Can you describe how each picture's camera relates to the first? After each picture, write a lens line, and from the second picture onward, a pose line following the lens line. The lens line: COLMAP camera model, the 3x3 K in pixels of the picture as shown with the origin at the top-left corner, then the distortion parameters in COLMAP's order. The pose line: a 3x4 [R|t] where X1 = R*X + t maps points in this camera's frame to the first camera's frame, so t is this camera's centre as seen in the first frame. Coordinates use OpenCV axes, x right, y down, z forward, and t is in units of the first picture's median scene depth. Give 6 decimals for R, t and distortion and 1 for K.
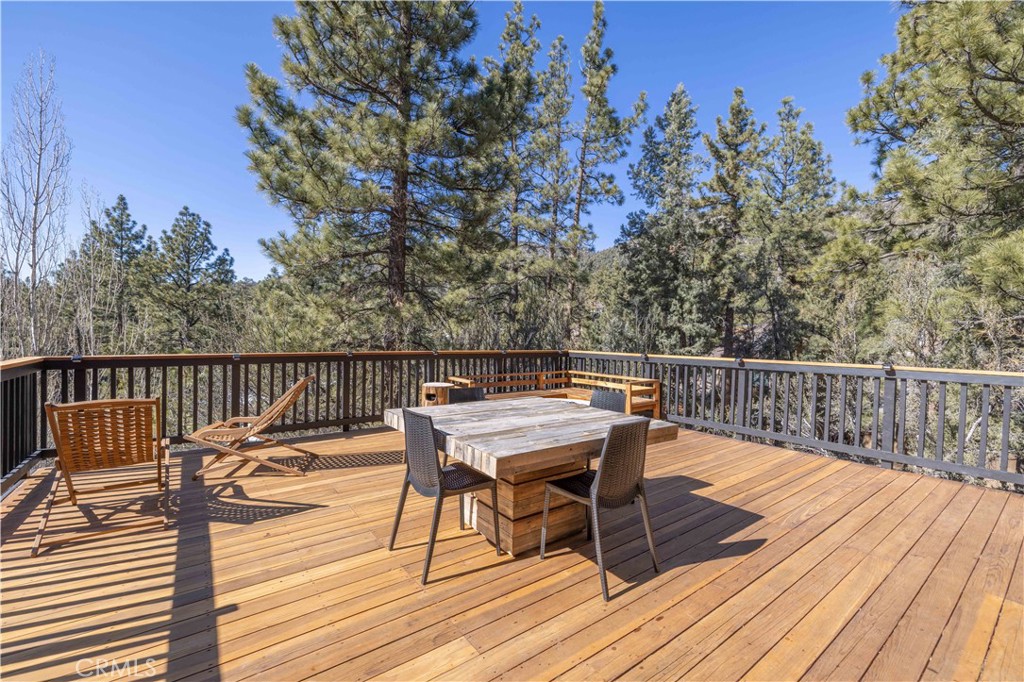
lens RADIAL K [[426.8, 0, 509.2], [0, 426.8, 342.1], [0, 0, 1]] dist [-0.004446, 0.000068]
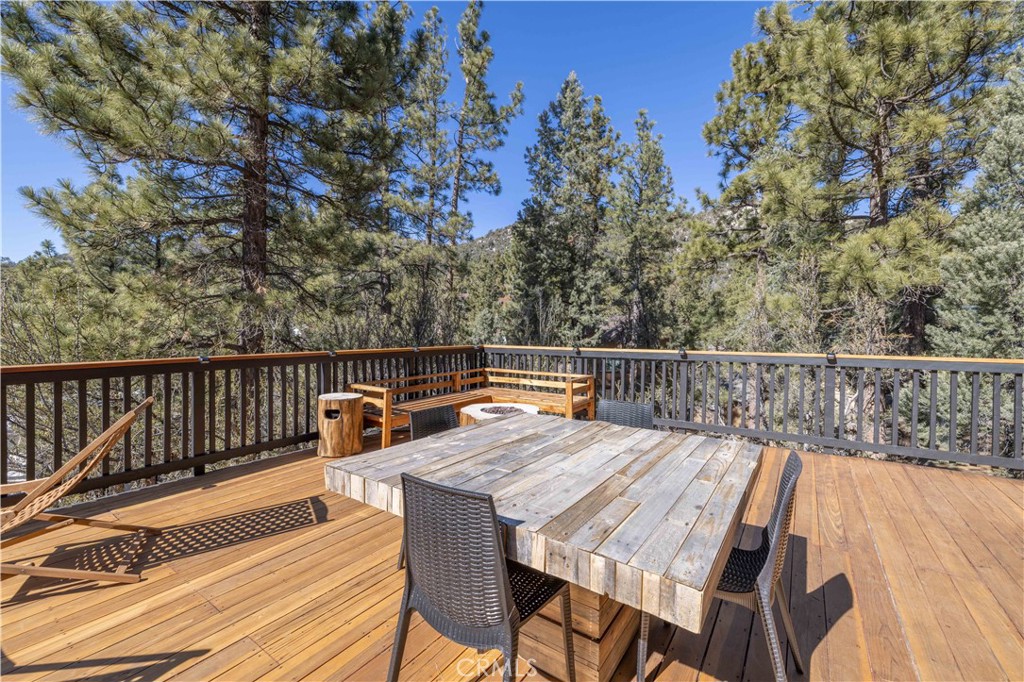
lens RADIAL K [[426.8, 0, 507.7], [0, 426.8, 337.9], [0, 0, 1]] dist [-0.004446, 0.000068]
pose [[0.948540, -0.019106, 0.316080, -0.077025], [0.016601, 0.999806, 0.010615, -0.003464], [-0.316221, -0.004821, 0.948673, 0.125682]]
